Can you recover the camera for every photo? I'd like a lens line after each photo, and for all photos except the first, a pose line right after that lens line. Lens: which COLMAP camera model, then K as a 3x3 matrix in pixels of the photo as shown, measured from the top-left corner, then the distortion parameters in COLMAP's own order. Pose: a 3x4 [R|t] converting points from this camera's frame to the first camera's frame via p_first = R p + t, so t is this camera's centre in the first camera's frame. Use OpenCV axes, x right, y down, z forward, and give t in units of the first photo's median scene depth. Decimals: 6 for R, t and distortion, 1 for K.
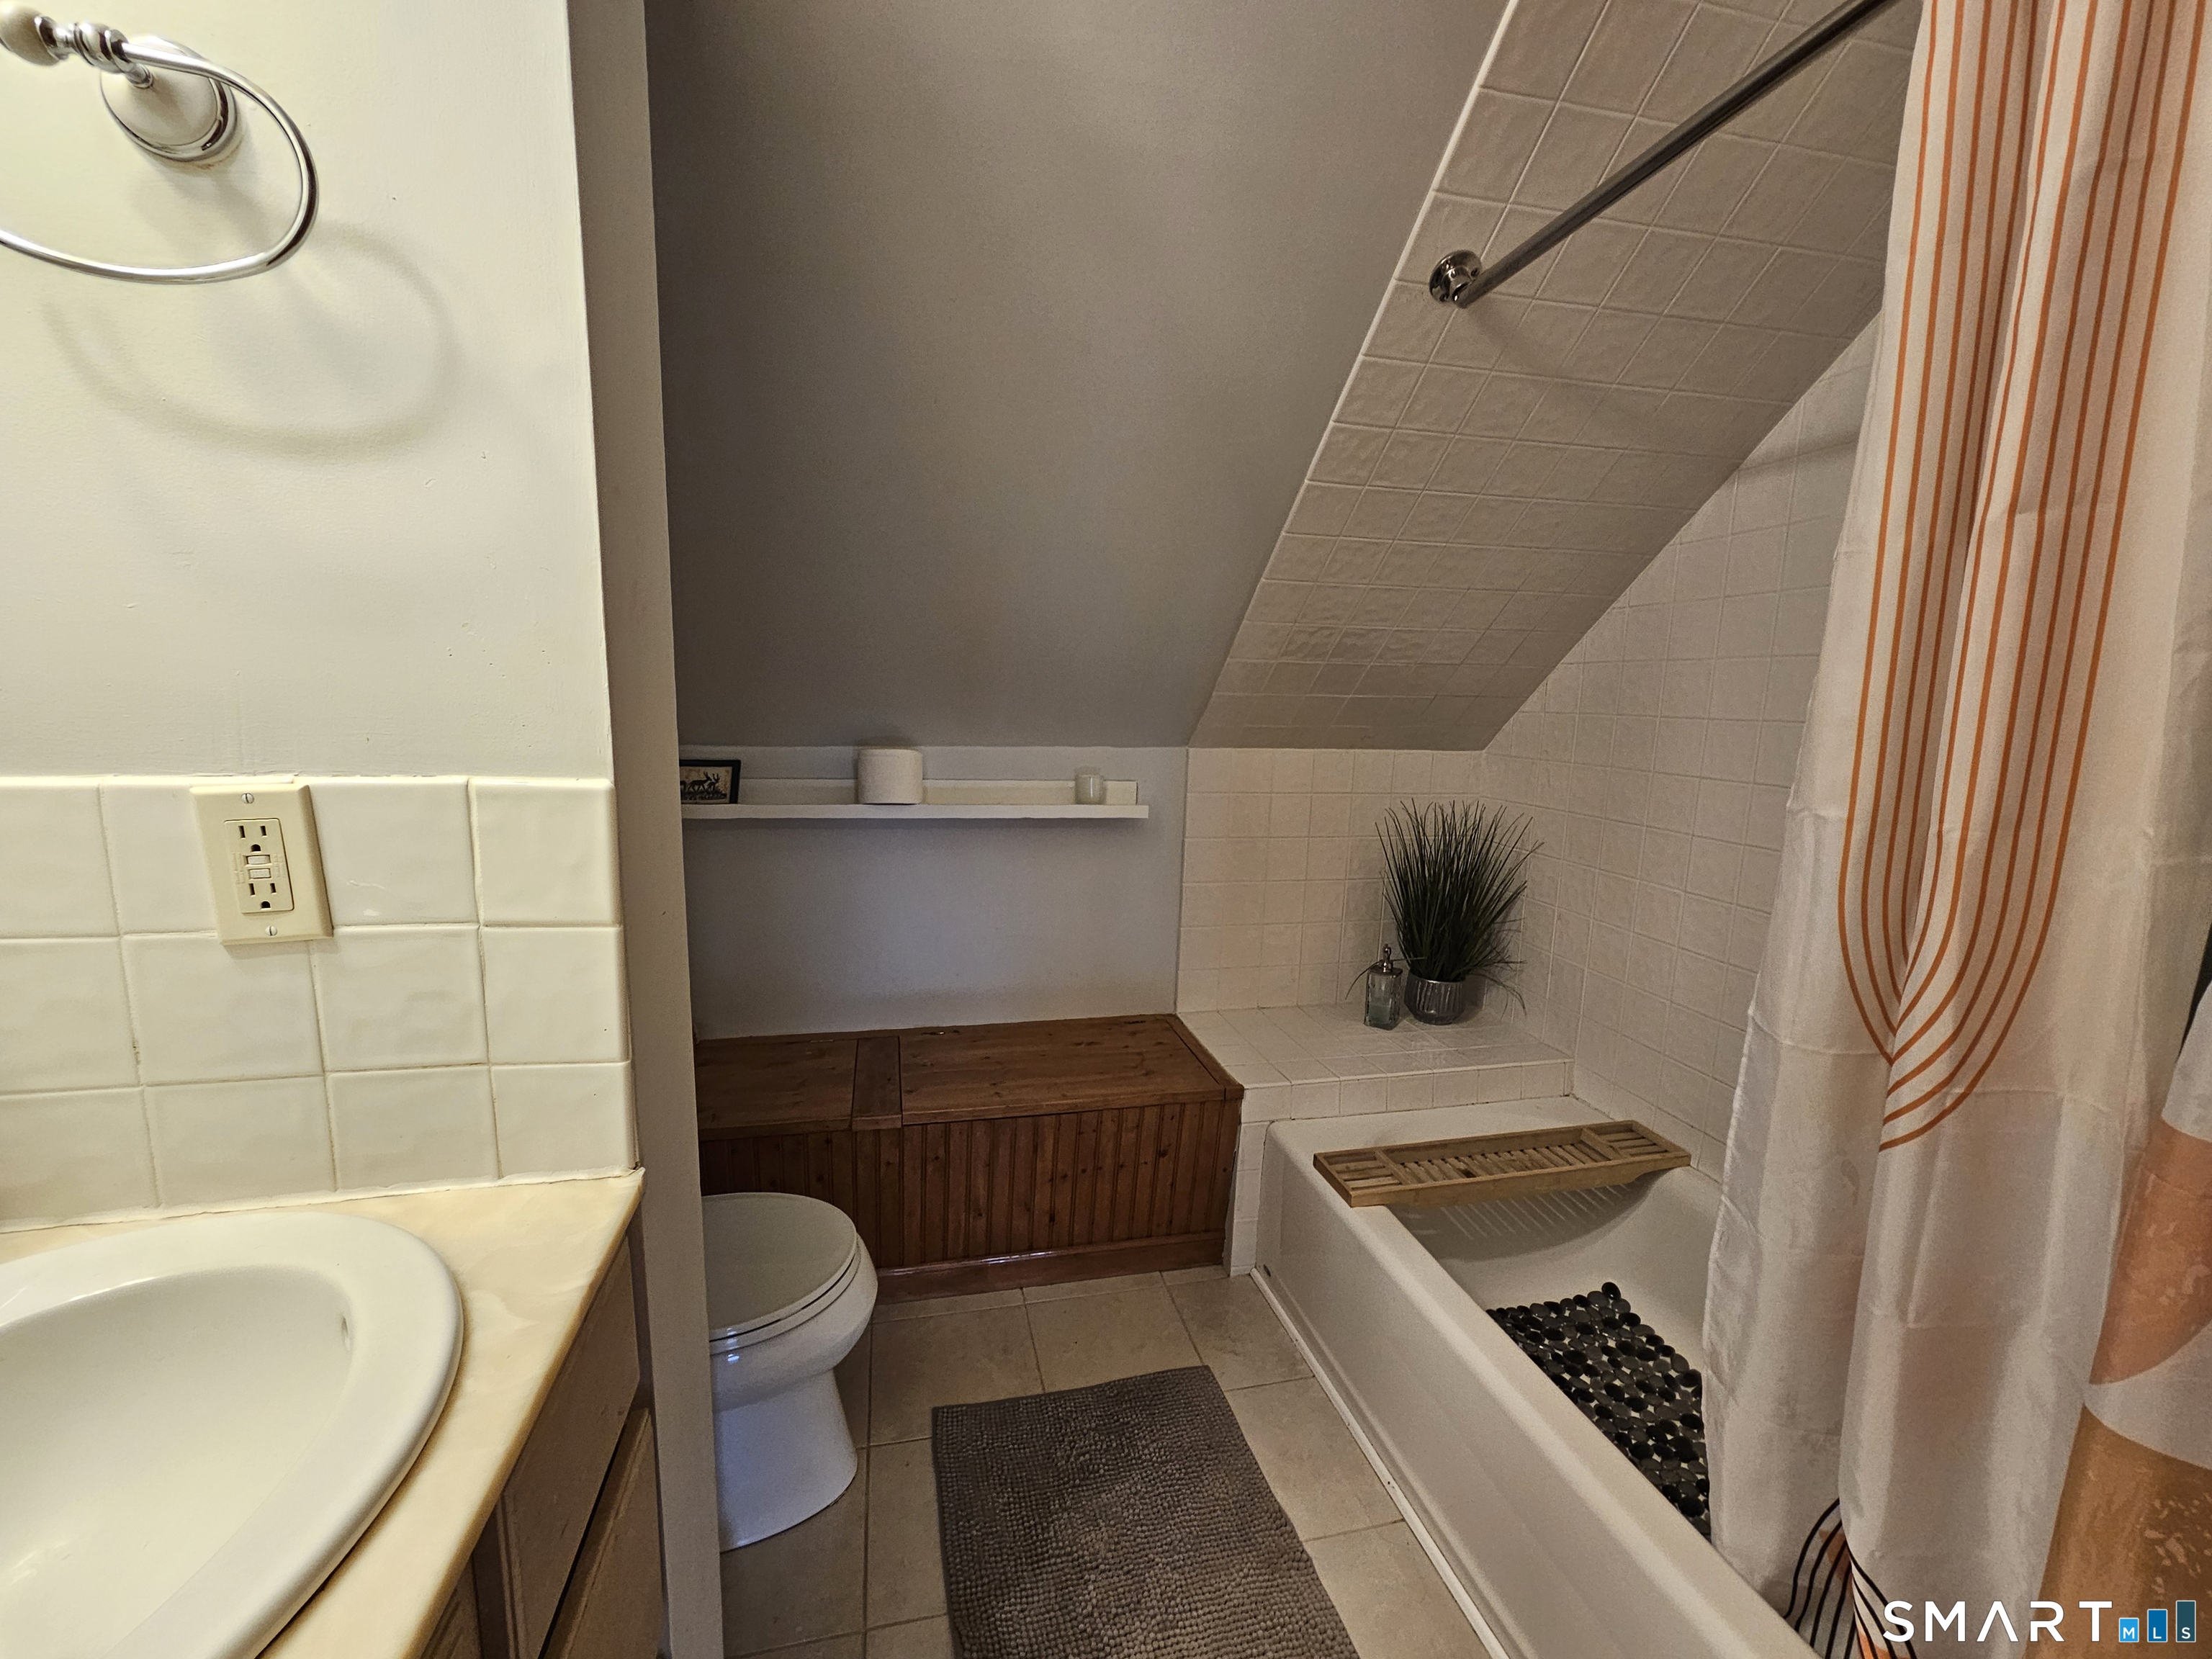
lens RADIAL K [[904.5, 0, 1106.6], [0, 904.5, 824.3], [0, 0, 1]] dist [-0.003312, 0.000526]
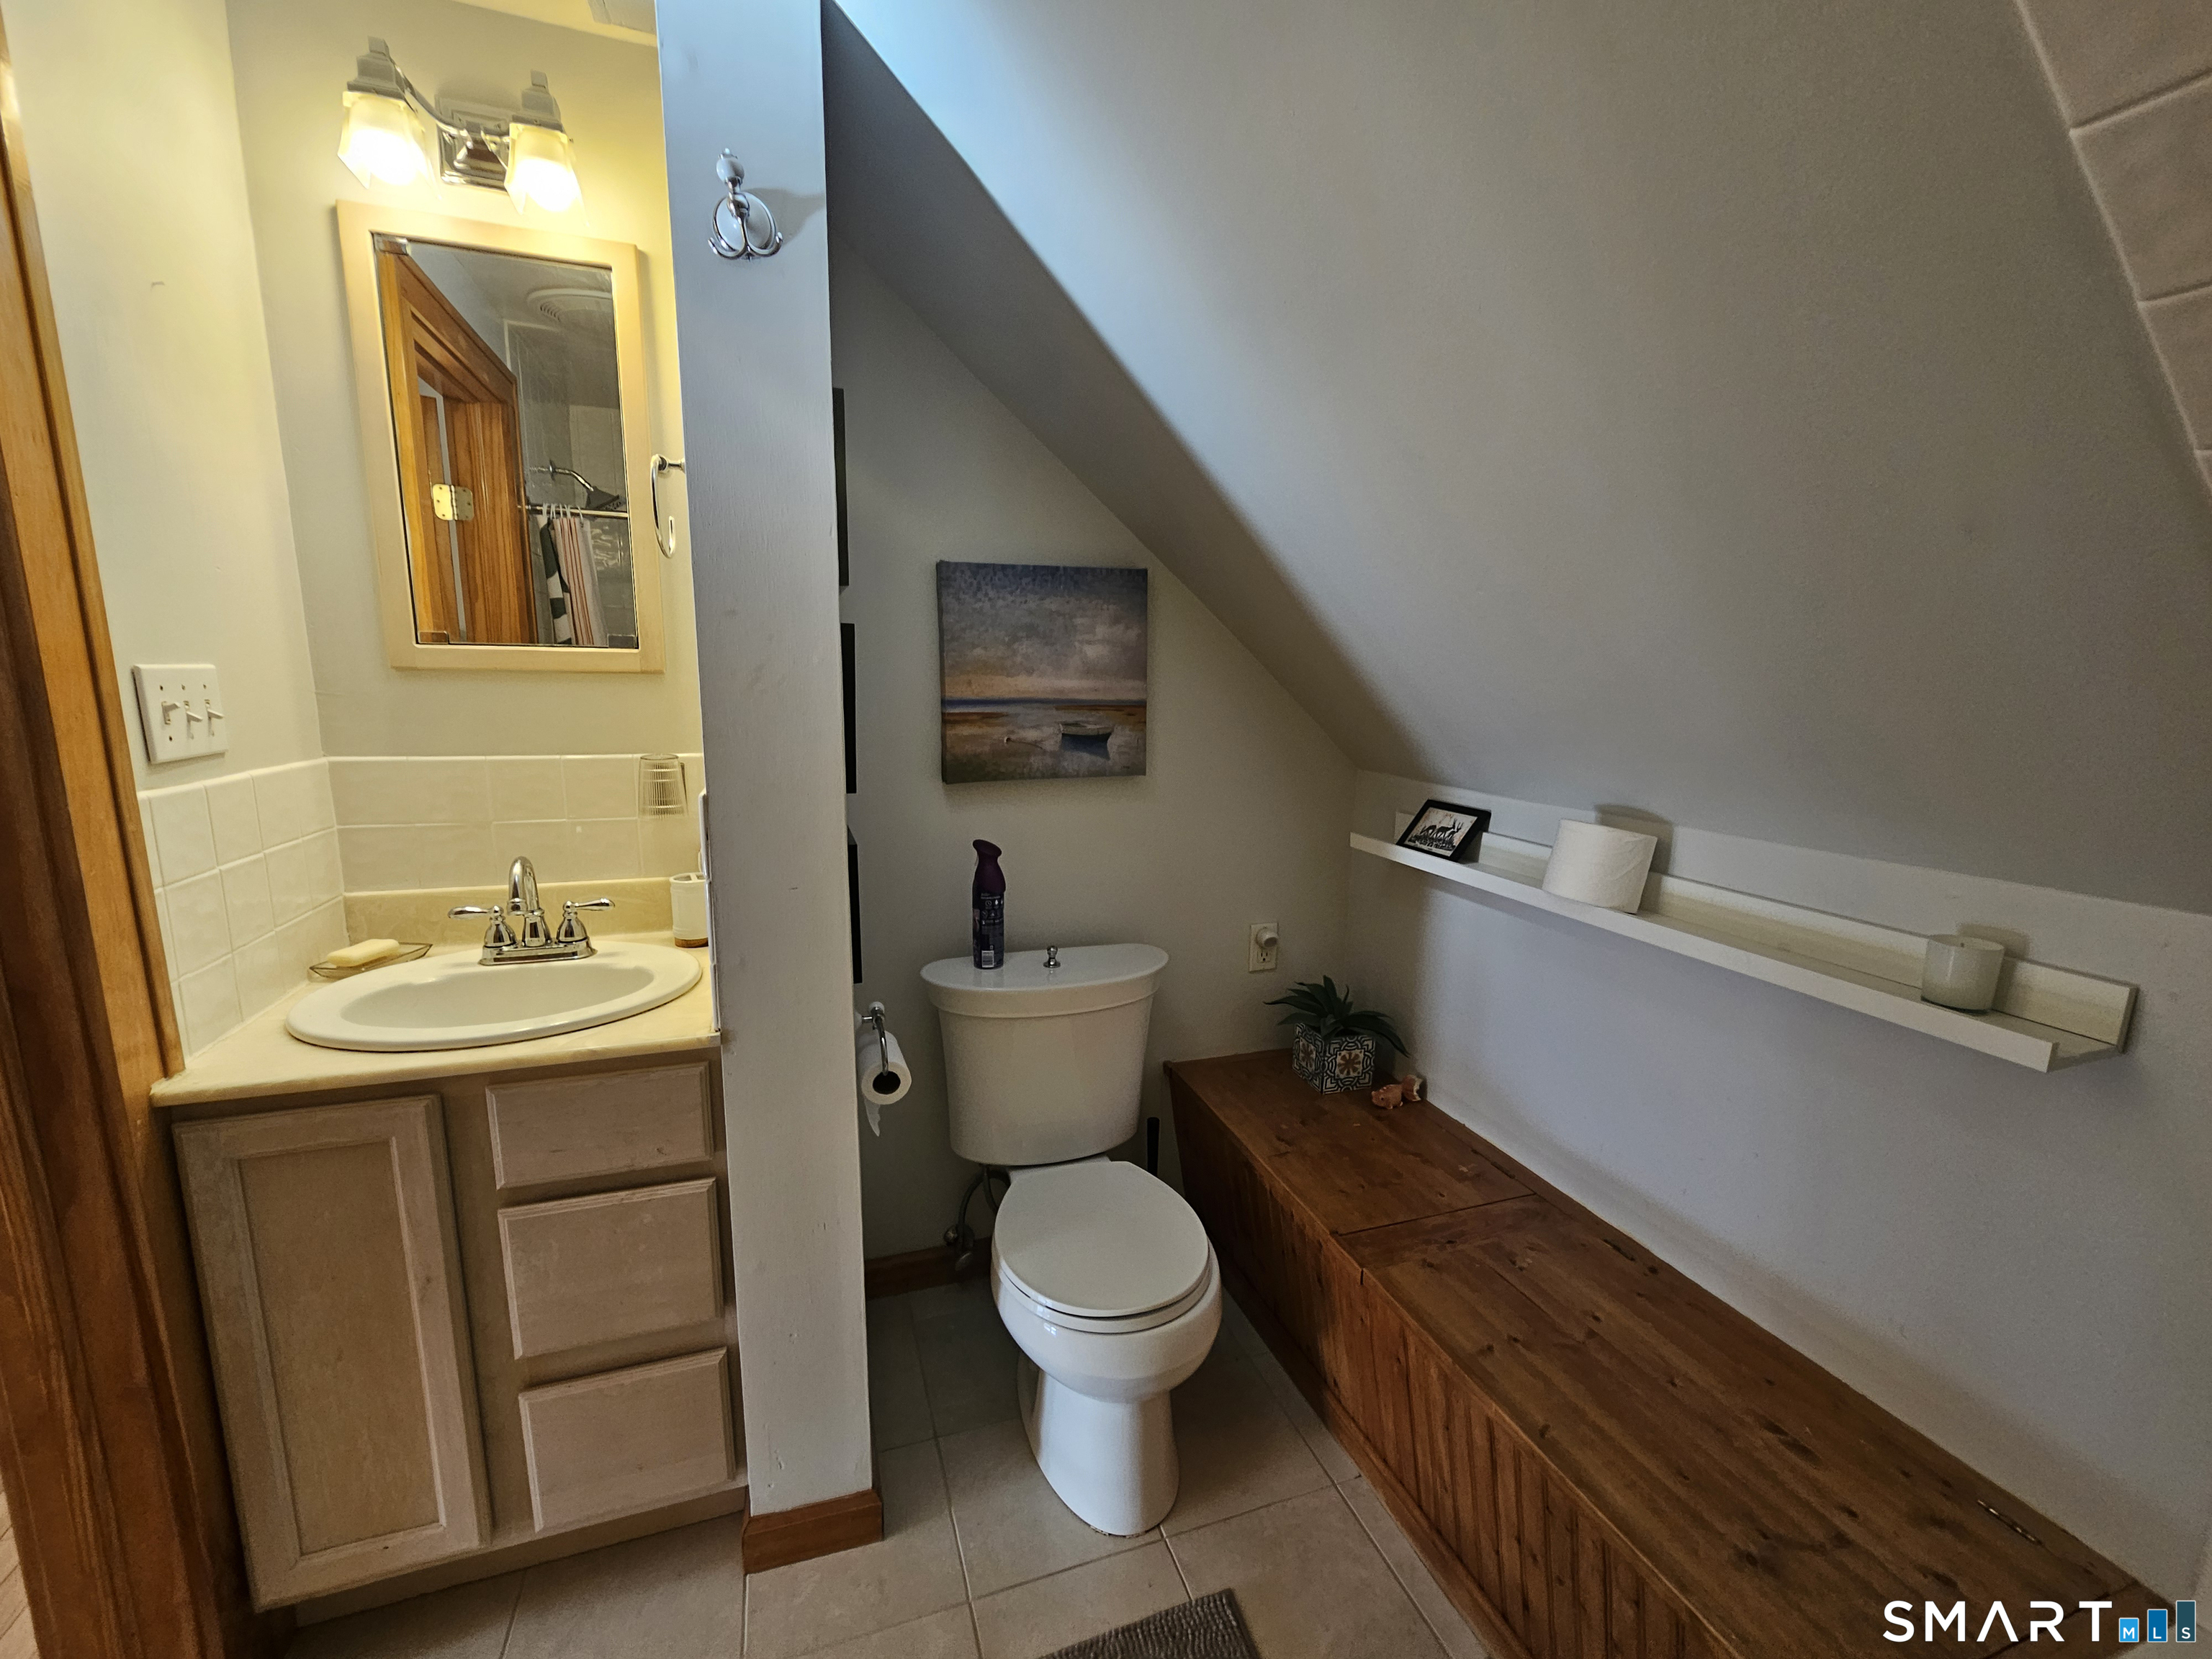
lens RADIAL K [[904.5, 0, 1103.1], [0, 904.5, 837.1], [0, 0, 1]] dist [-0.003312, 0.000526]
pose [[0.095942, 0.141981, -0.985209, 0.399862], [-0.146252, 0.981044, 0.127138, -0.099537], [0.984584, 0.131890, 0.114888, 0.528744]]
